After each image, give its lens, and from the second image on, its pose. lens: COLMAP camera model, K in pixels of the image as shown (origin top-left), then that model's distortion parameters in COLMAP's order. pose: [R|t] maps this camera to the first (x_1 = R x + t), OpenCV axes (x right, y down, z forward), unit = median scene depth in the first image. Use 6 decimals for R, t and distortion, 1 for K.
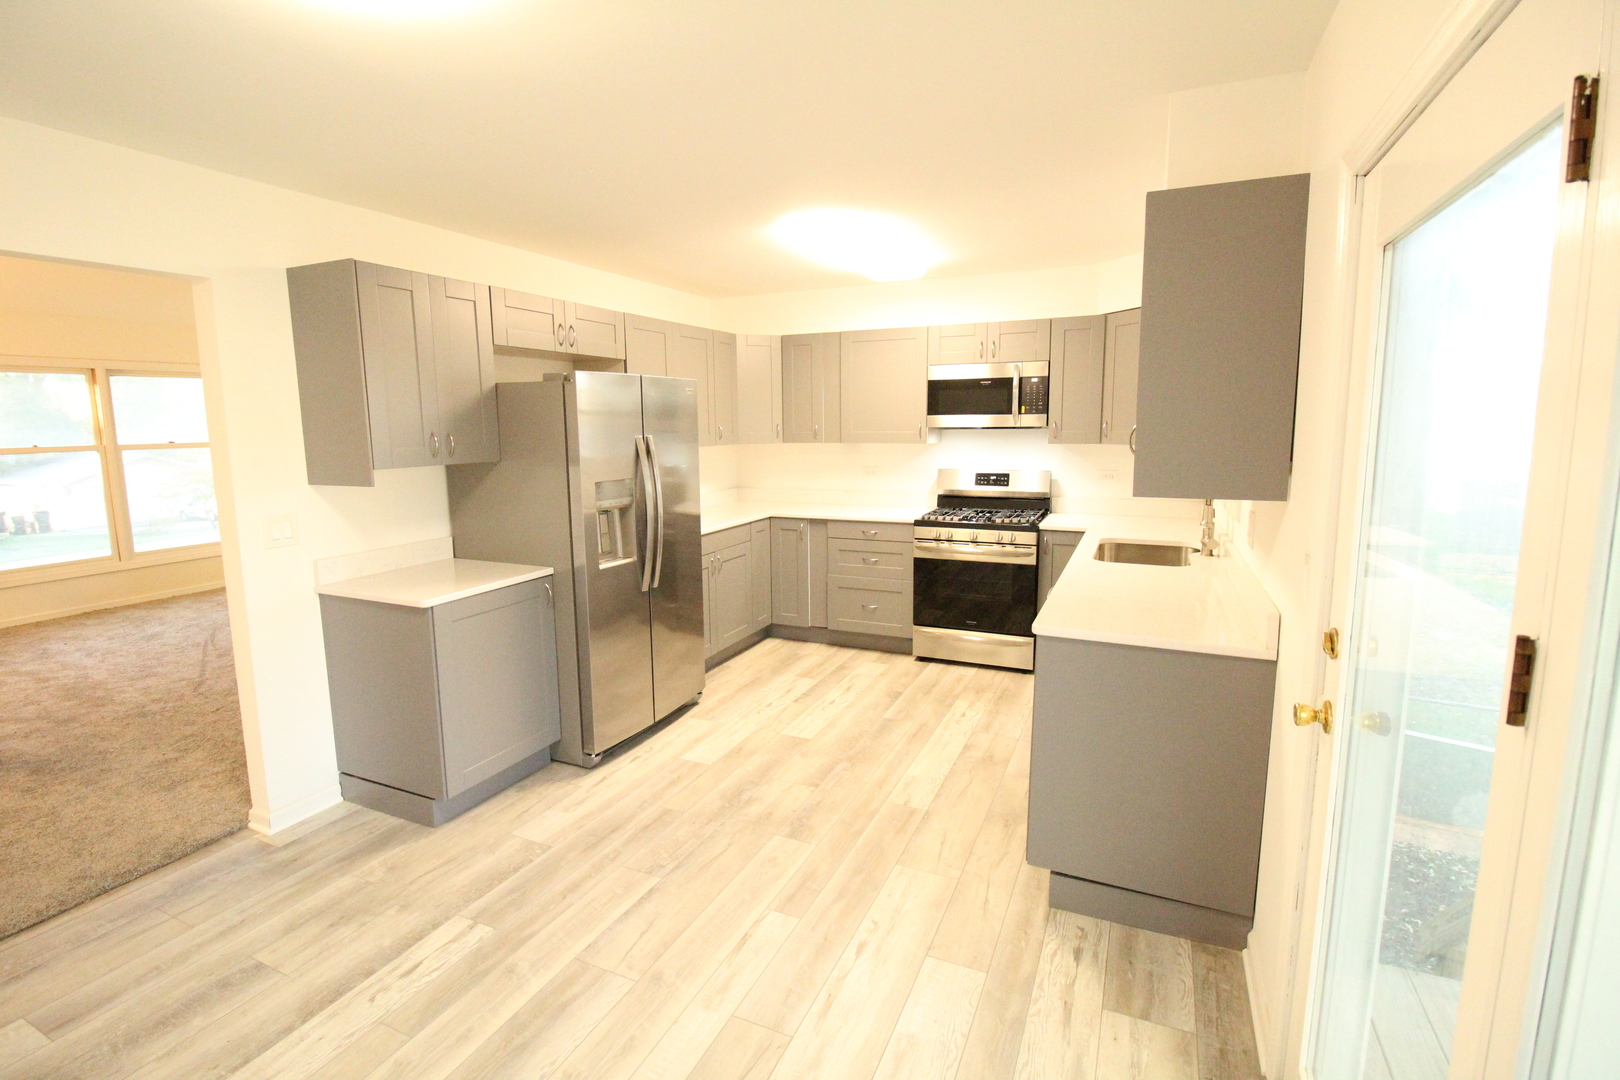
lens RADIAL K [[749.5, 0, 808.8], [0, 749.5, 525.2], [0, 0, 1]] dist [0.012095, -0.017230]
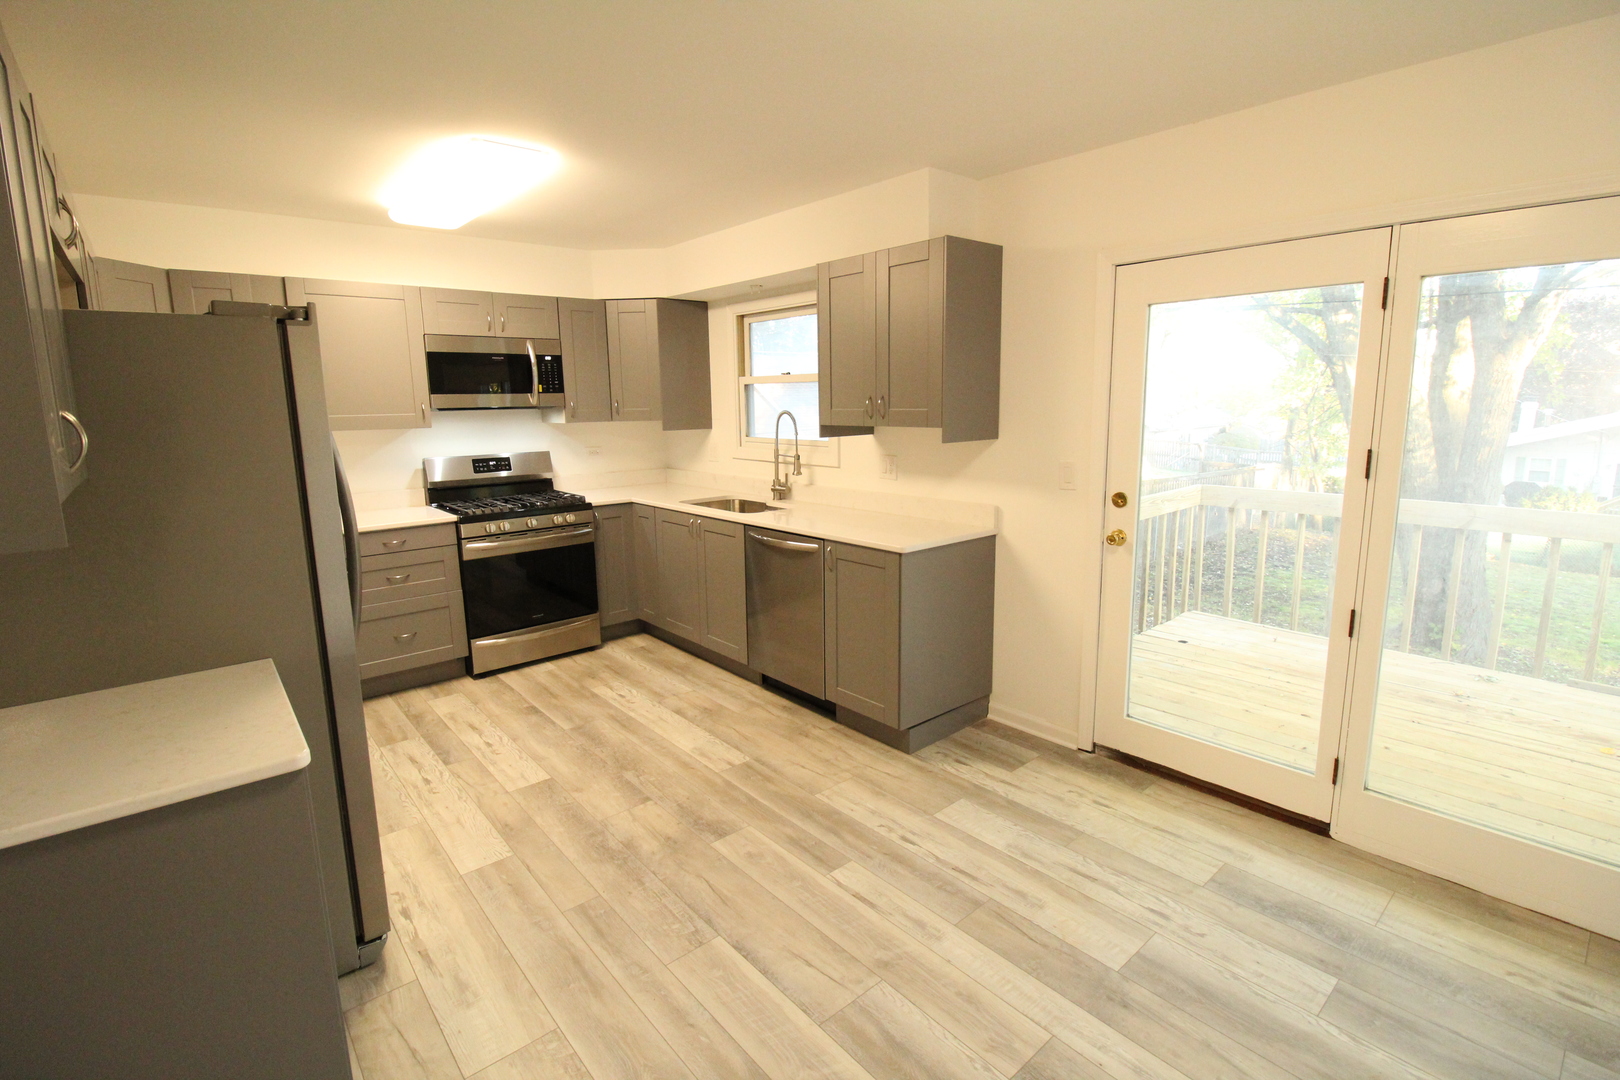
lens RADIAL K [[749.5, 0, 808.8], [0, 749.5, 525.2], [0, 0, 1]] dist [0.012095, -0.017230]
pose [[0.418698, -0.148399, 0.895918, -0.472376], [0.137547, 0.985539, 0.098962, -0.028673], [-0.897648, 0.081796, 0.433055, 0.287614]]
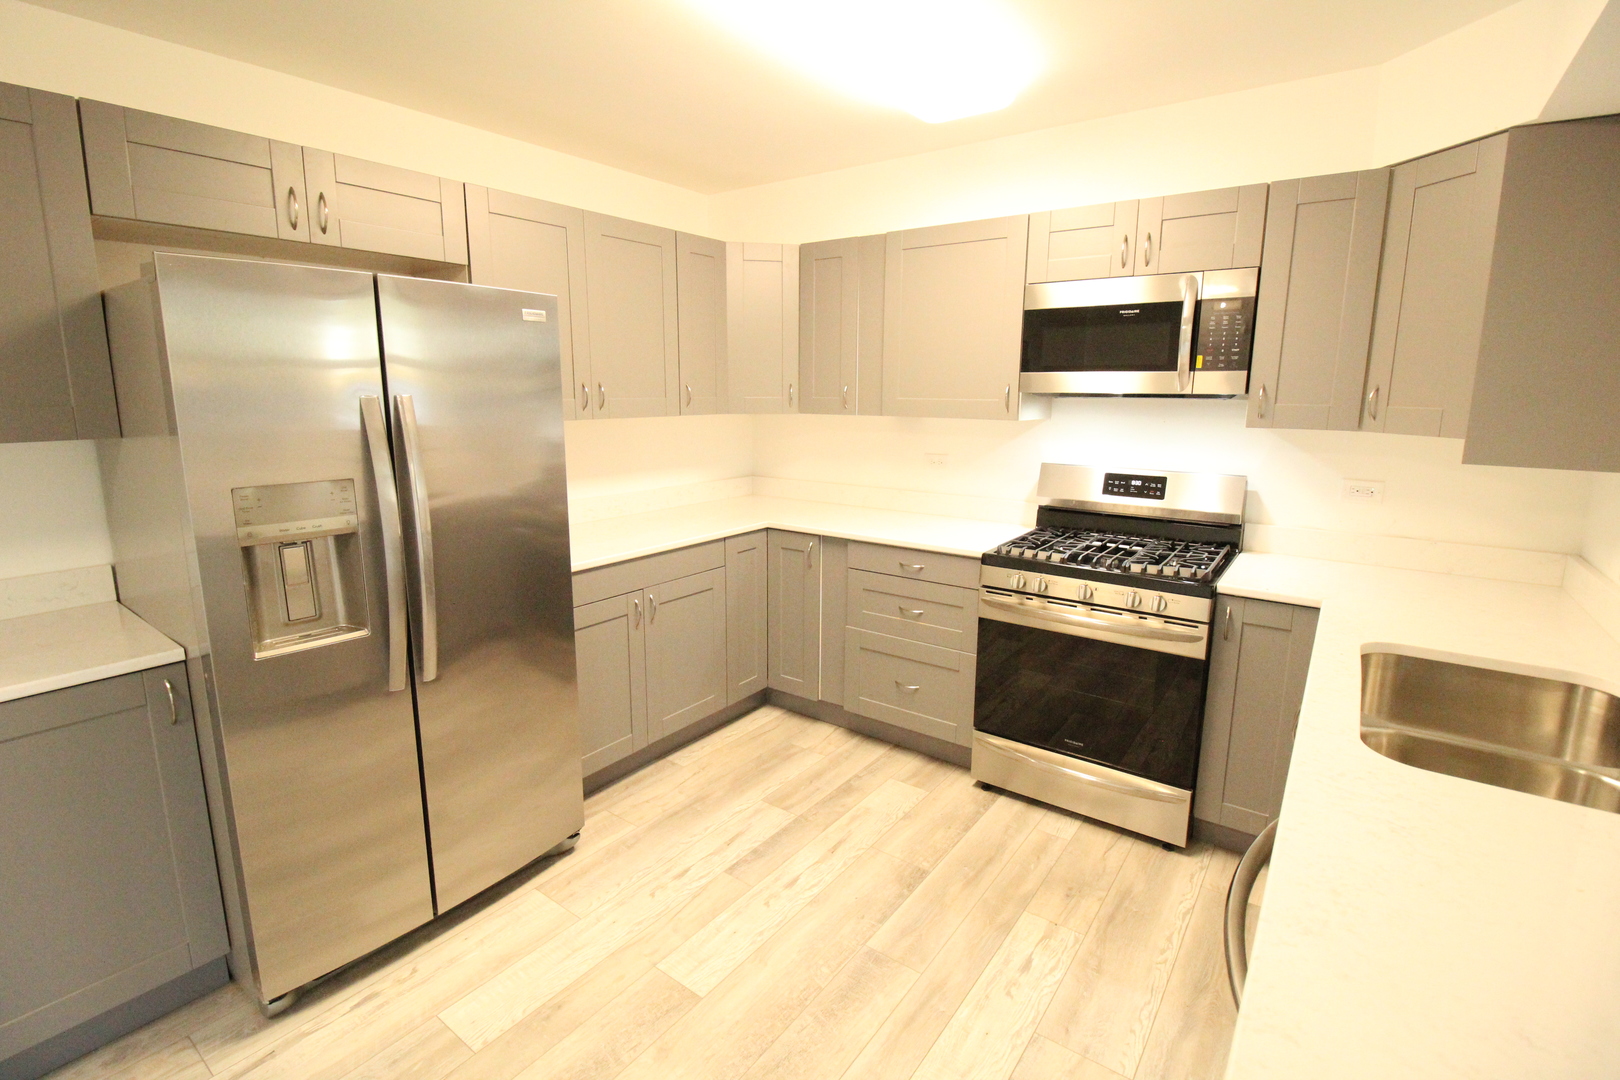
lens RADIAL K [[745.5, 0, 806.9], [0, 745.5, 523.8], [0, 0, 1]] dist [-0.015061, -0.000783]
pose [[0.977926, 0.052946, -0.202131, 0.127298], [-0.044661, 0.997973, 0.045332, -0.051277], [0.204122, -0.035304, 0.978309, 0.428906]]
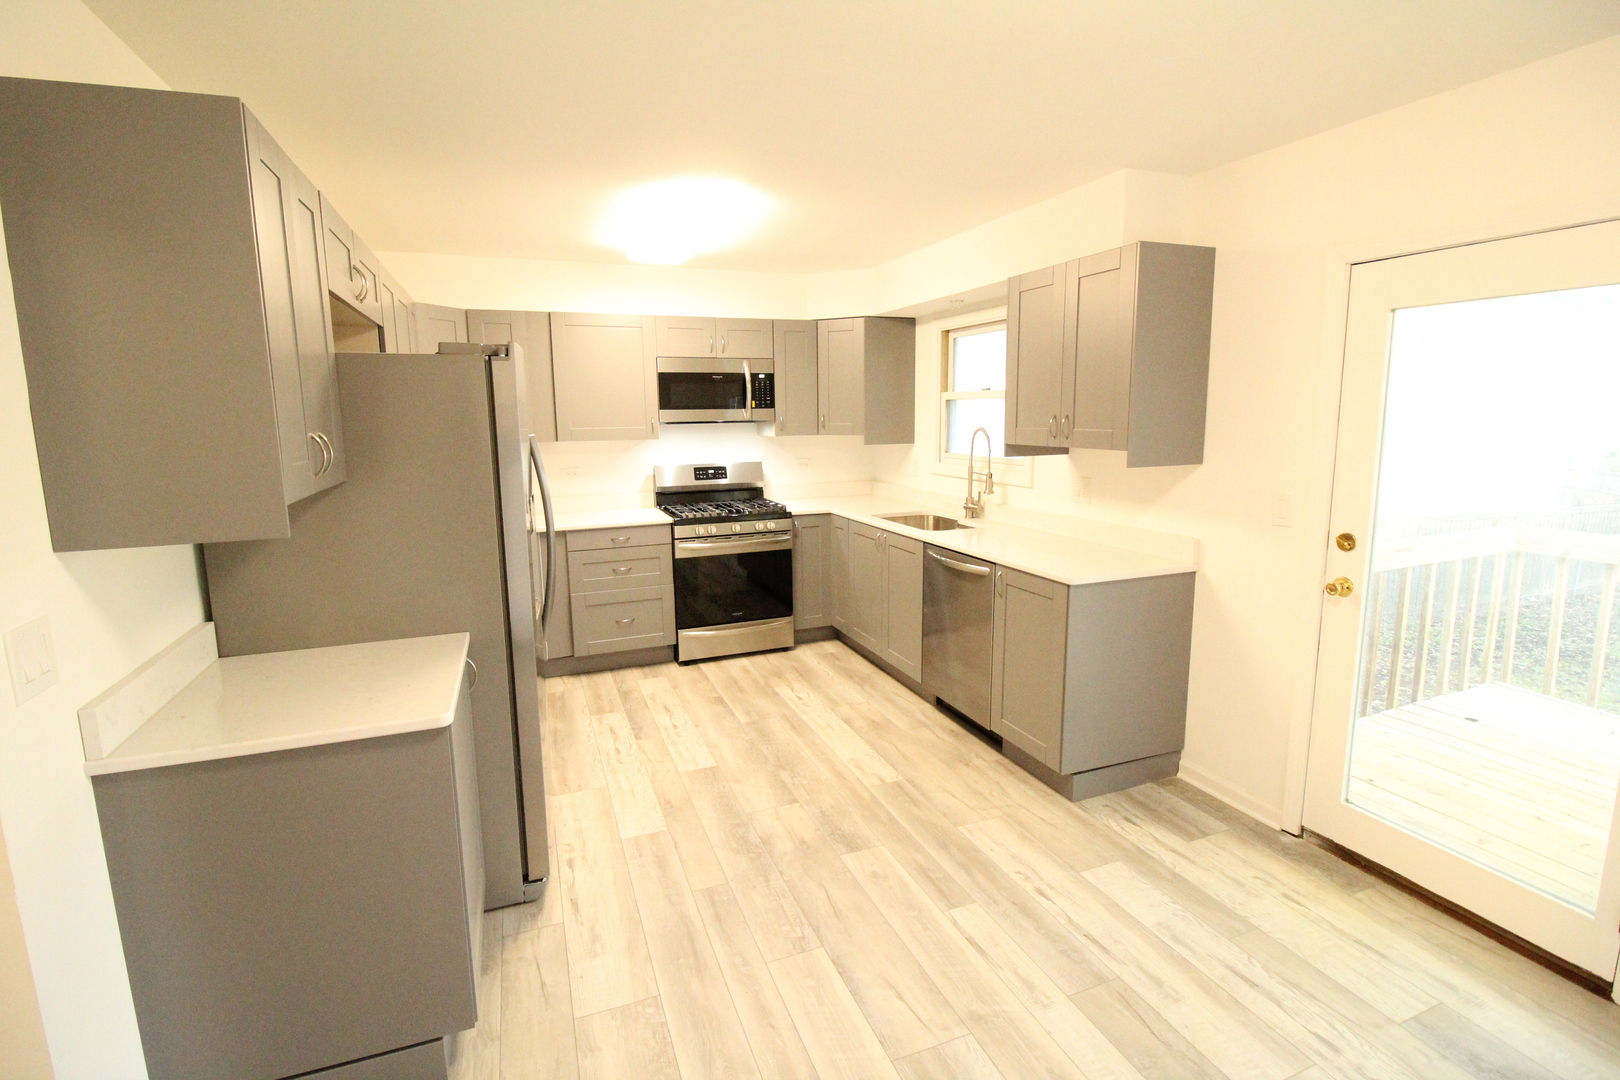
lens RADIAL K [[749.5, 0, 808.8], [0, 749.5, 525.2], [0, 0, 1]] dist [0.012095, -0.017230]
pose [[0.695213, -0.107411, 0.710733, -0.430594], [0.104995, 0.993342, 0.047418, -0.027864], [-0.711094, 0.041658, 0.701862, 0.220363]]
